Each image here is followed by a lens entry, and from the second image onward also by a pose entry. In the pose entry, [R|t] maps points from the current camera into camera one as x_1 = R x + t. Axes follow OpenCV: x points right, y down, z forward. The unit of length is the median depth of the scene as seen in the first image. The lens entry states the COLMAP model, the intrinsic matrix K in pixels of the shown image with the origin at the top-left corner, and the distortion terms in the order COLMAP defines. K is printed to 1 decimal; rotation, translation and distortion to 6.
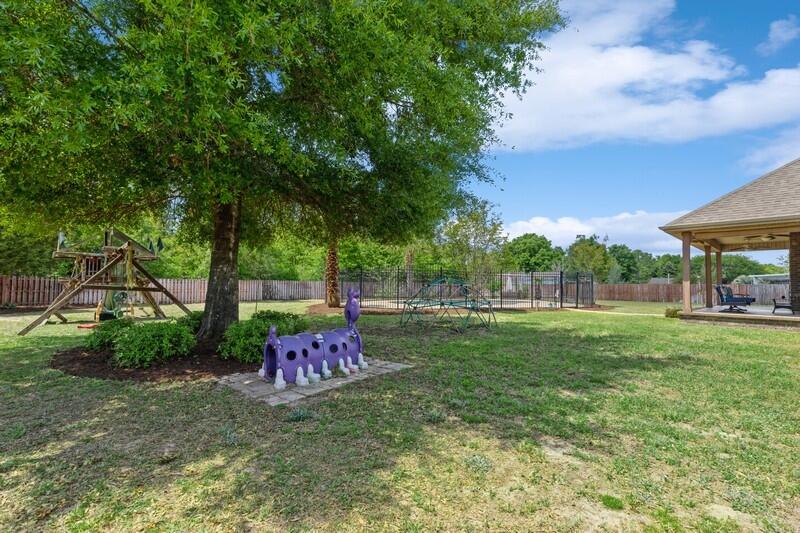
lens RADIAL K [[362.0, 0, 400.7], [0, 362.0, 265.2], [0, 0, 1]] dist [0.002760, -0.000737]
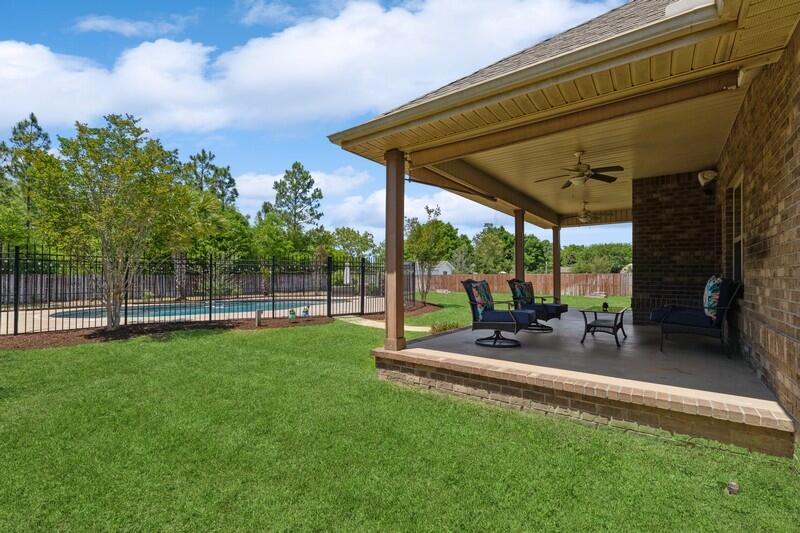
lens RADIAL K [[362.0, 0, 400.3], [0, 362.0, 266.7], [0, 0, 1]] dist [0.002760, -0.000737]
pose [[0.986243, -0.004856, 0.165229, 0.115493], [0.000015, 0.999571, 0.029286, 0.004222], [-0.165300, -0.028881, 0.985820, 0.095509]]
